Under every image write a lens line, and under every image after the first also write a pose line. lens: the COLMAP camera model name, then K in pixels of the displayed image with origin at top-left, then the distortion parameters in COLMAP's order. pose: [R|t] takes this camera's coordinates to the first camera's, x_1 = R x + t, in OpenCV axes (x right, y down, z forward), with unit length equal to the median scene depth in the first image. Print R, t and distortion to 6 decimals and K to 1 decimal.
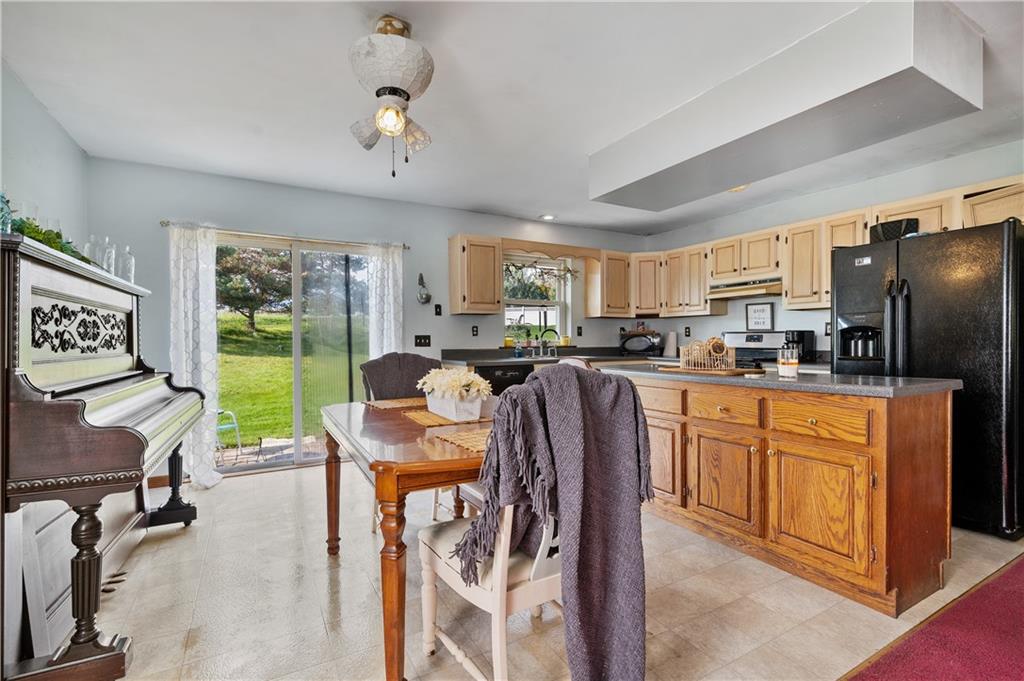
lens RADIAL K [[446.8, 0, 514.4], [0, 446.8, 341.2], [0, 0, 1]] dist [-0.005574, -0.000092]
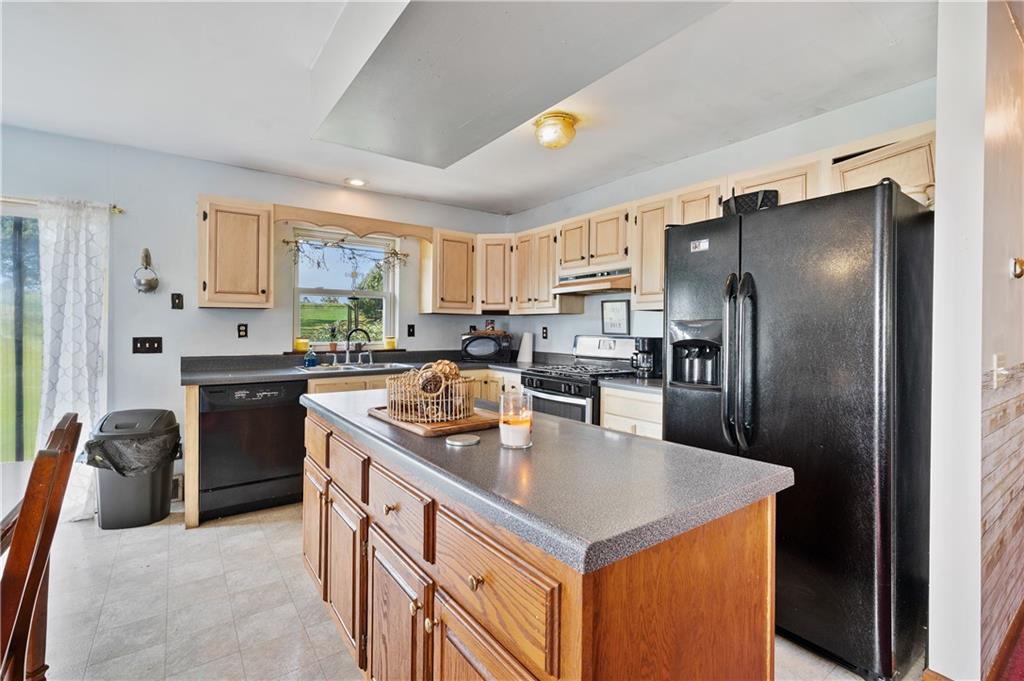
lens RADIAL K [[446.8, 0, 514.5], [0, 446.8, 325.0], [0, 0, 1]] dist [-0.005574, -0.000092]
pose [[0.991911, 0.011776, 0.126387, 0.271336], [-0.010297, 0.999871, -0.012353, -0.029339], [-0.126516, 0.010951, 0.991904, 0.231266]]
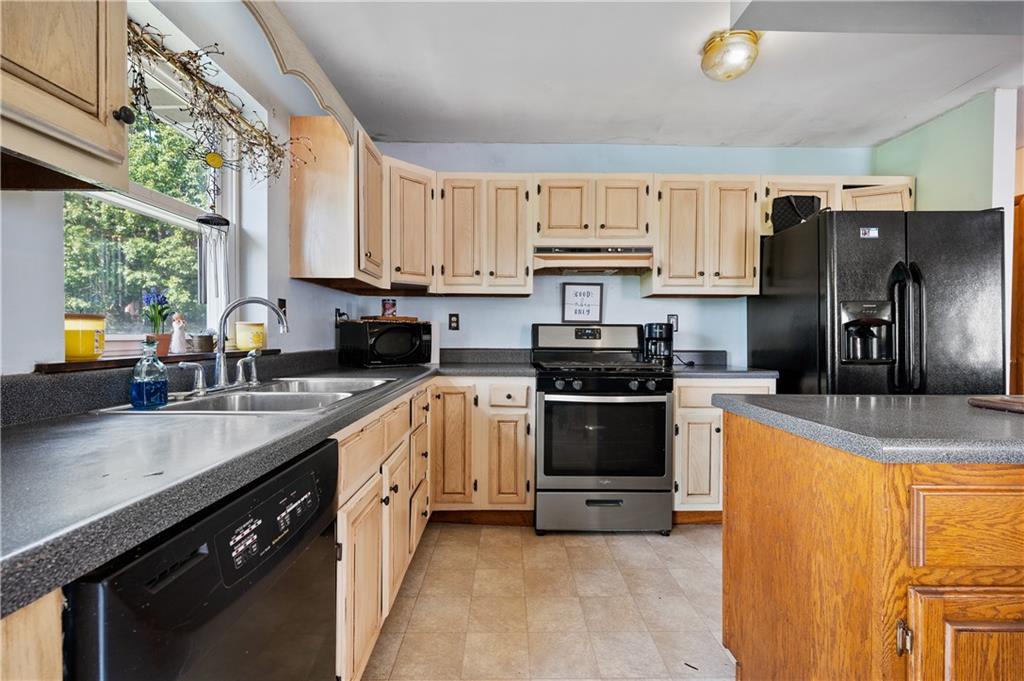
lens RADIAL K [[446.8, 0, 509.1], [0, 446.8, 341.6], [0, 0, 1]] dist [-0.005574, -0.000092]
pose [[0.488206, -0.007086, 0.872700, -0.112696], [-0.002151, 0.999954, 0.009323, -0.000637], [-0.872726, -0.006429, 0.488168, 0.764491]]
